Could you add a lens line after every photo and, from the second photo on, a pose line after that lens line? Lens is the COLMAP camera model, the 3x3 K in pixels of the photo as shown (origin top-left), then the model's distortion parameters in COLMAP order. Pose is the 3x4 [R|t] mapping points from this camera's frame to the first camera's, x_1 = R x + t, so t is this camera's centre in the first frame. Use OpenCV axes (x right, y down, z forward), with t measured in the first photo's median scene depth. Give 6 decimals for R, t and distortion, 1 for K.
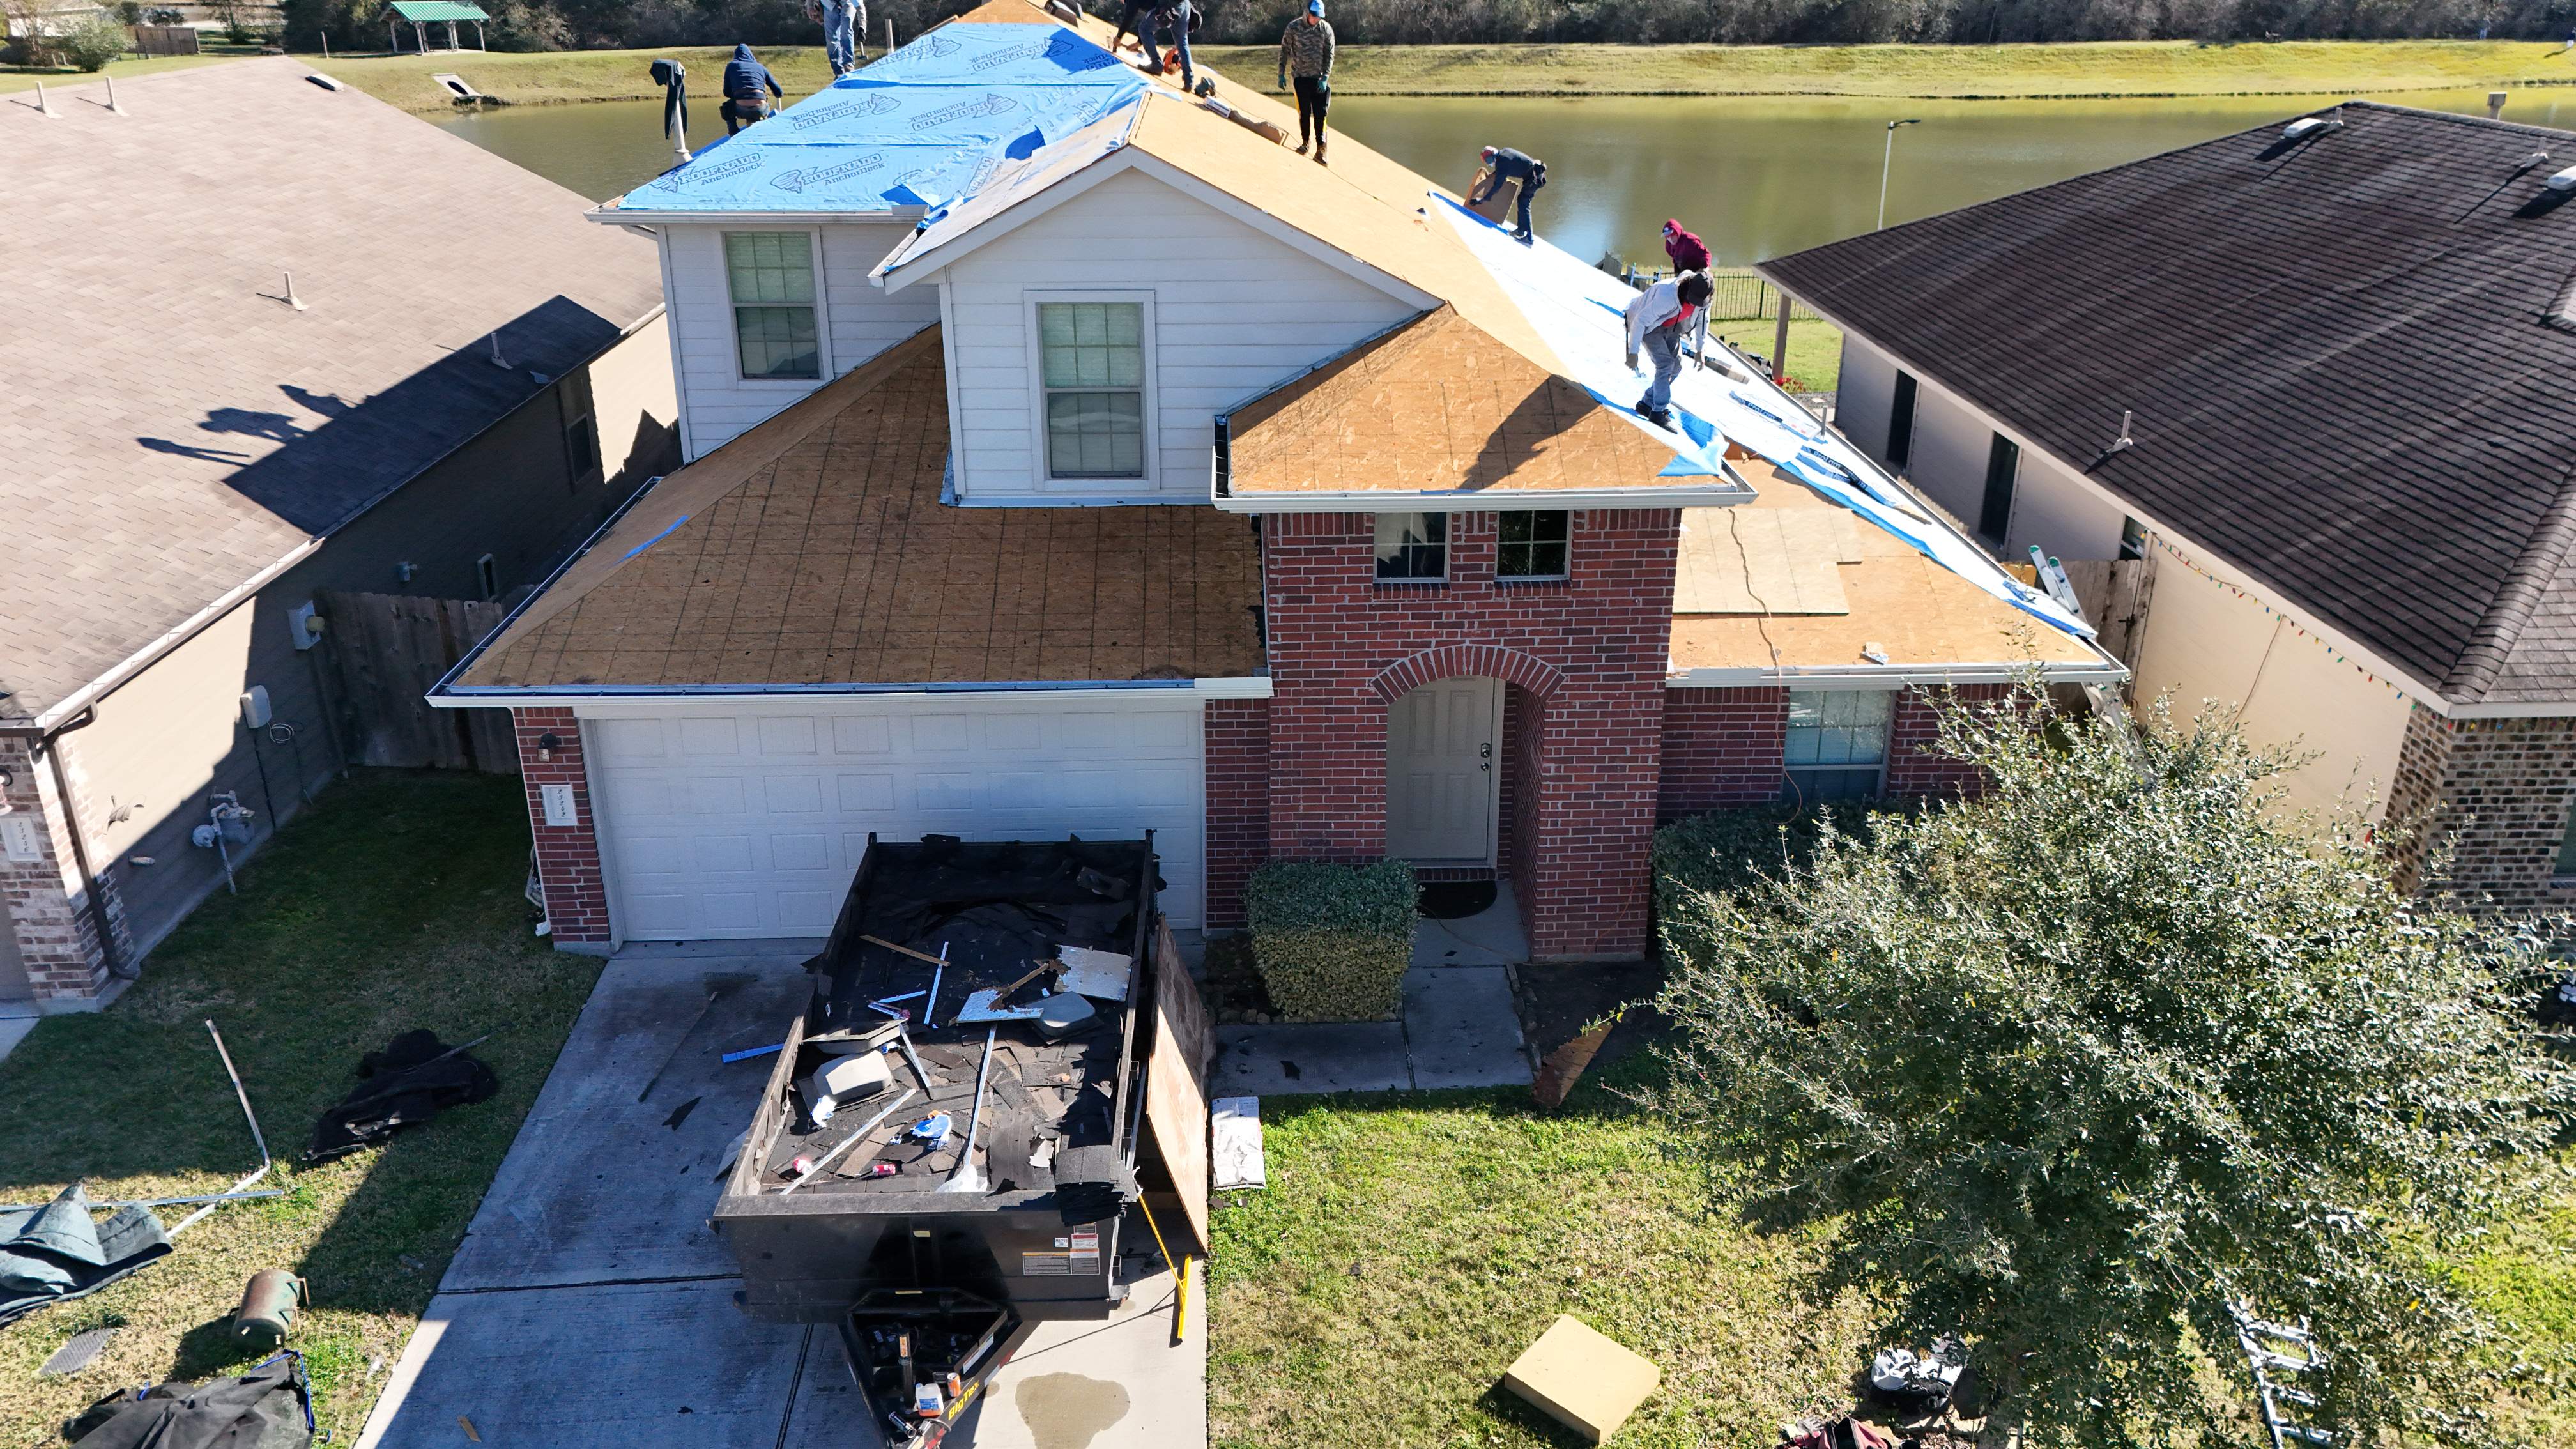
lens RADIAL K [[1886.5, 0, 1297.9], [0, 1886.5, 723.5], [0, 0, 1]] dist [0.080537, -0.067730]
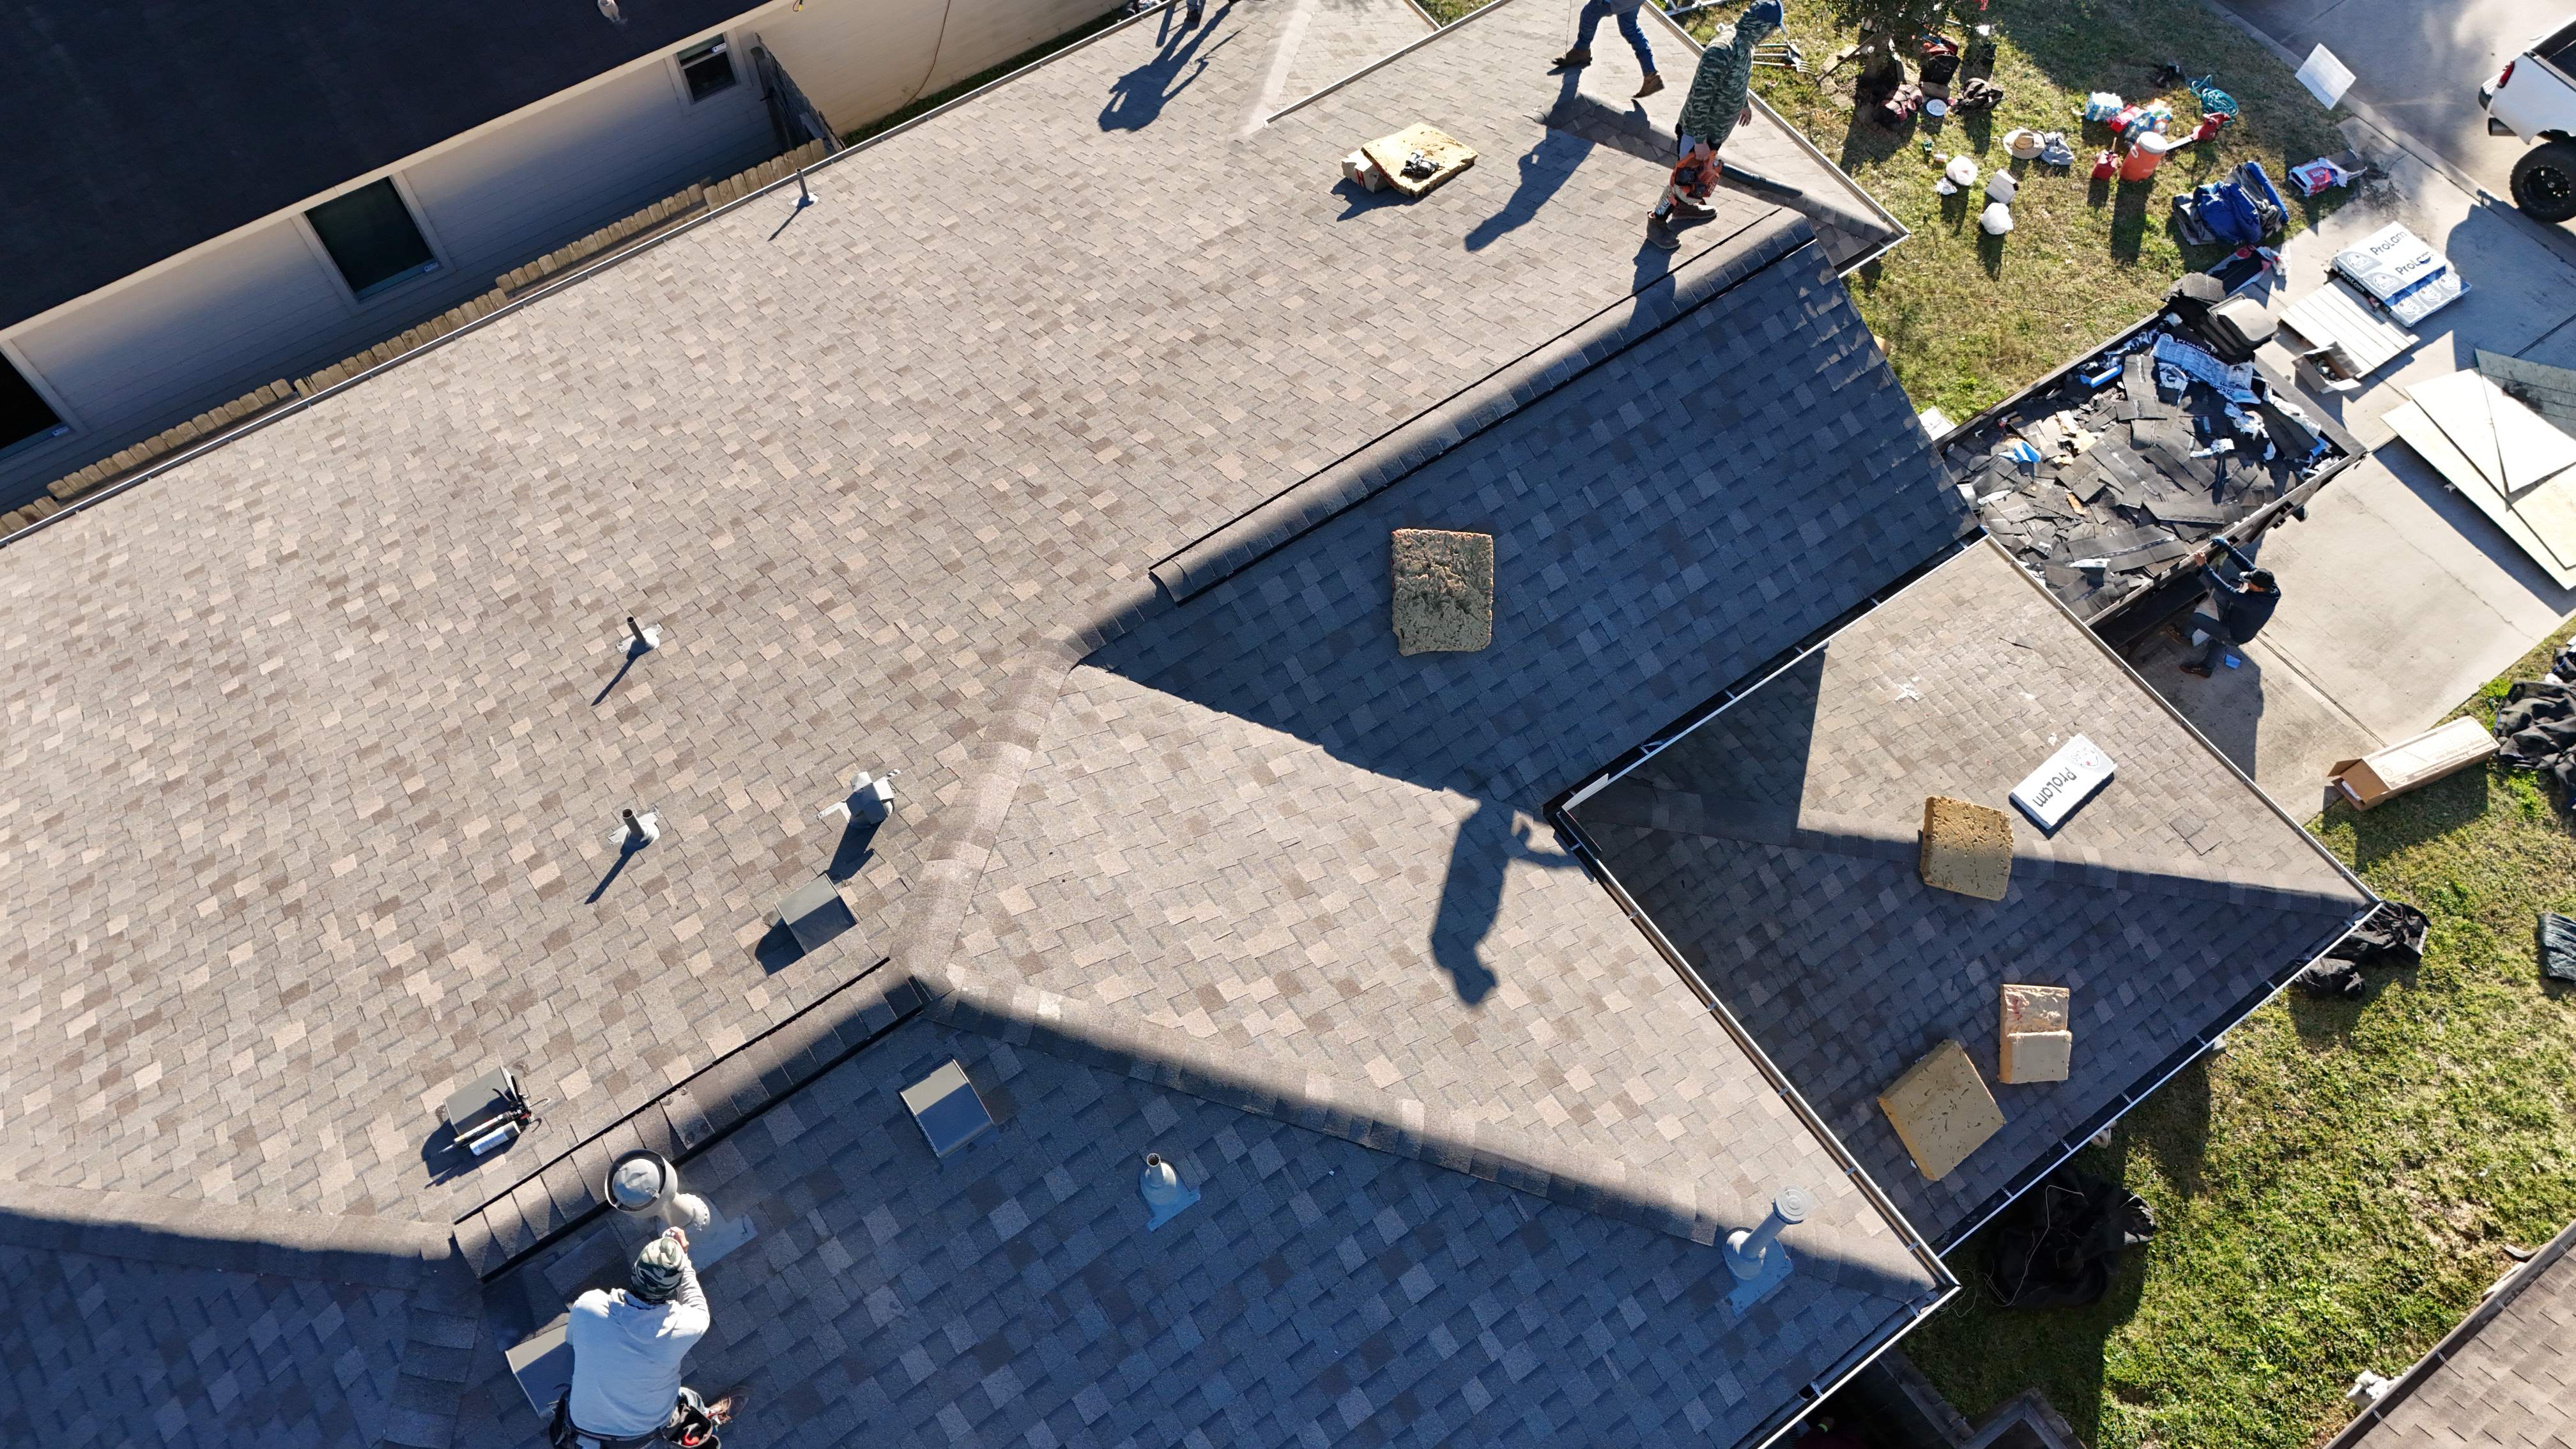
lens RADIAL K [[1886.5, 0, 1274.0], [0, 1886.5, 704.4], [0, 0, 1]] dist [0.080537, -0.067730]
pose [[-0.540871, -0.737576, 0.404277, -0.373658], [0.315882, 0.267342, 0.910356, -0.881157], [-0.779537, 0.620089, 0.088389, 1.021653]]
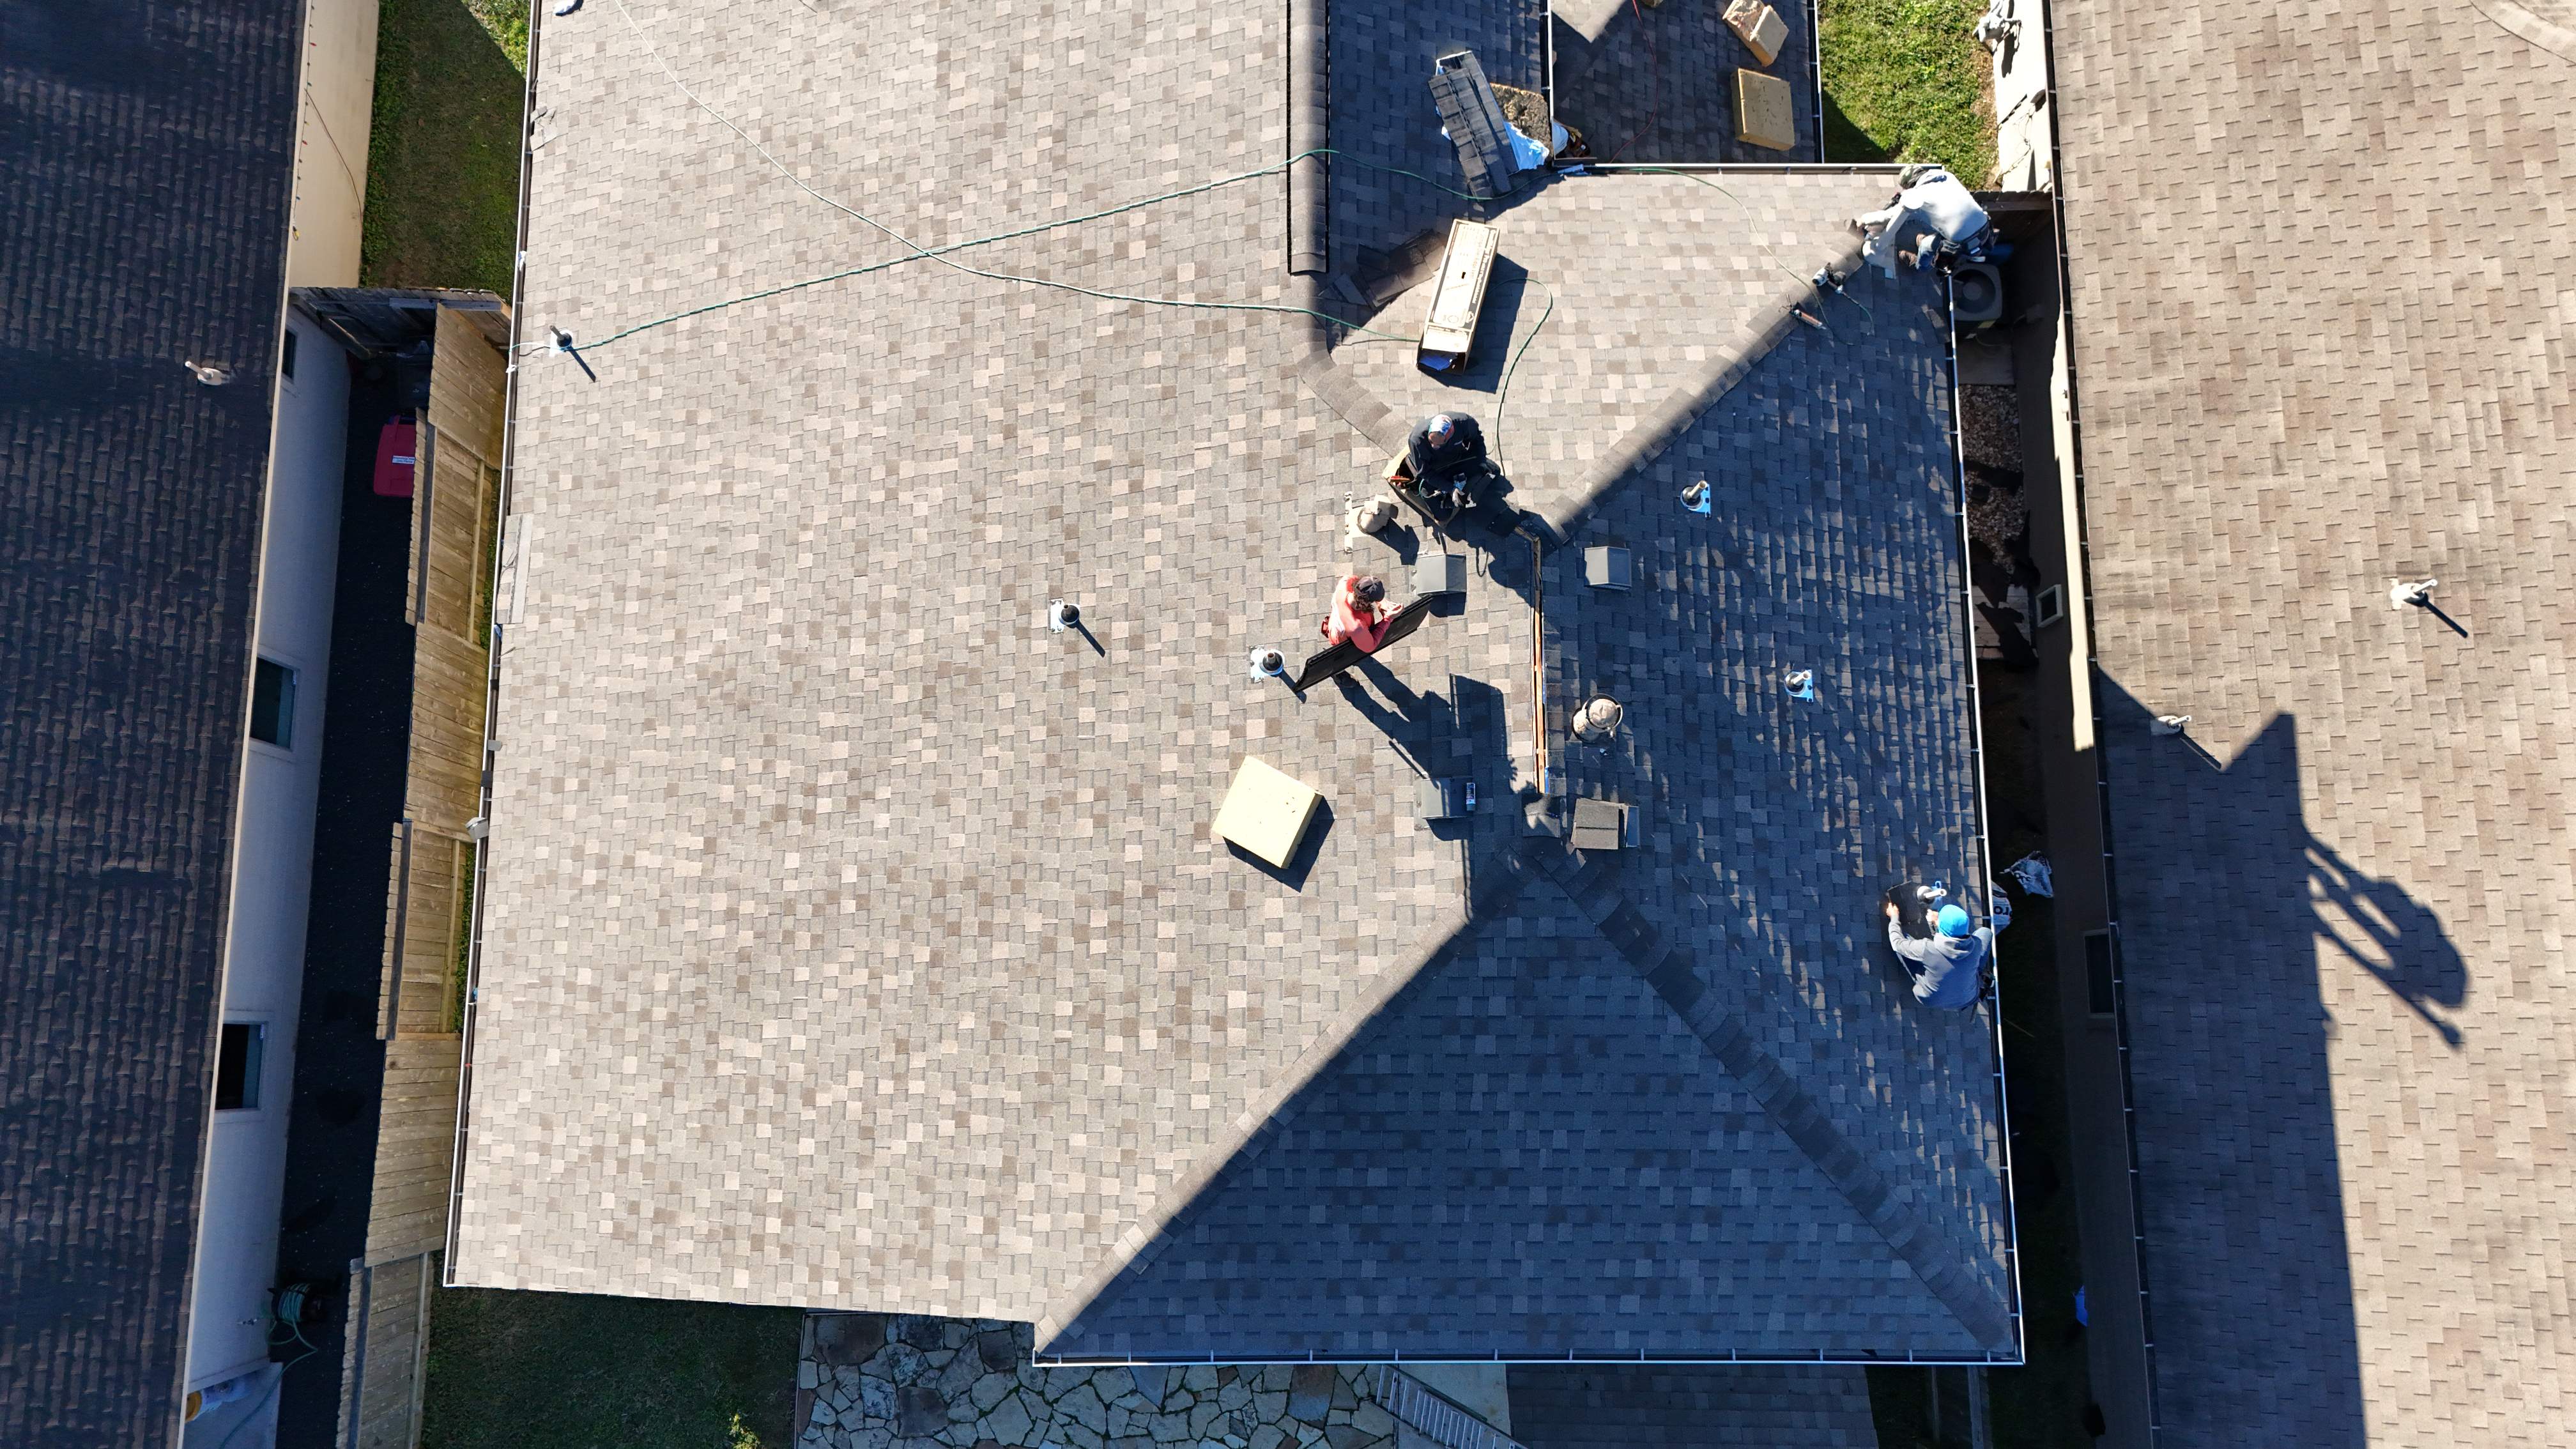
lens RADIAL K [[1886.5, 0, 1276.6], [0, 1886.5, 720.6], [0, 0, 1]] dist [0.080537, -0.067730]
pose [[-0.999305, -0.037190, -0.002437, -0.075765], [0.006037, -0.226047, 0.974098, -1.209045], [-0.036778, 0.973406, 0.226114, 1.082910]]
